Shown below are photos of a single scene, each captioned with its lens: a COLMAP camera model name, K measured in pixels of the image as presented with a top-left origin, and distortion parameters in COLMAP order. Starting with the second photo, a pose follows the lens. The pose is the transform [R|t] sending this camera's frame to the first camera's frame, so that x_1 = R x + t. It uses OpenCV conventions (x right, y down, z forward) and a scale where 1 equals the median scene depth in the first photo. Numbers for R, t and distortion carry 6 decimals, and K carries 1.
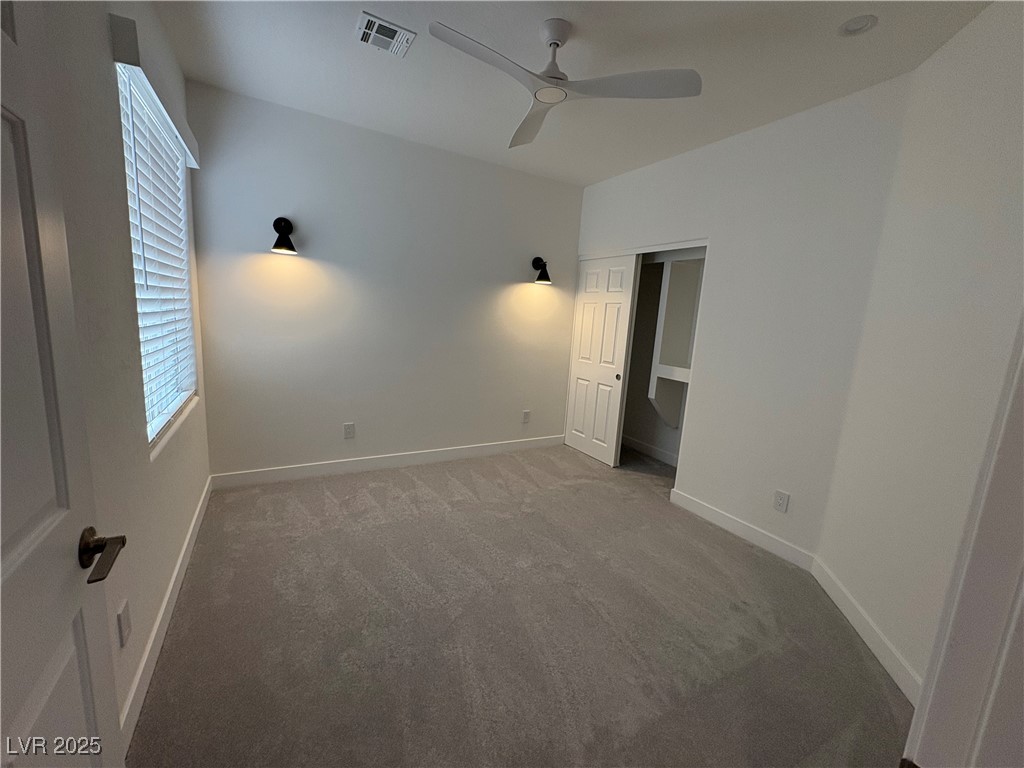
lens RADIAL K [[408.9, 0, 511.4], [0, 408.9, 382.5], [0, 0, 1]] dist [0.001800, -0.000097]
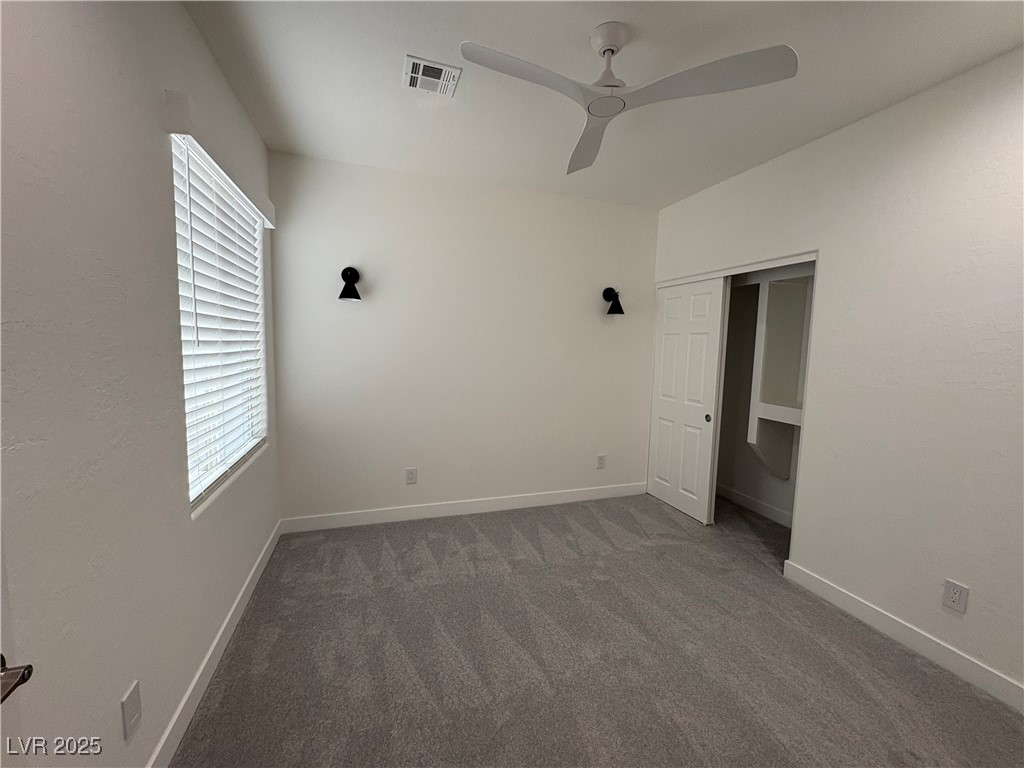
lens RADIAL K [[408.9, 0, 511.7], [0, 408.9, 383.0], [0, 0, 1]] dist [0.001800, -0.000097]
pose [[0.979824, -0.021846, -0.198664, 0.045524], [0.006228, 0.996863, -0.078901, -0.032752], [0.199764, 0.076072, 0.976887, 0.113174]]
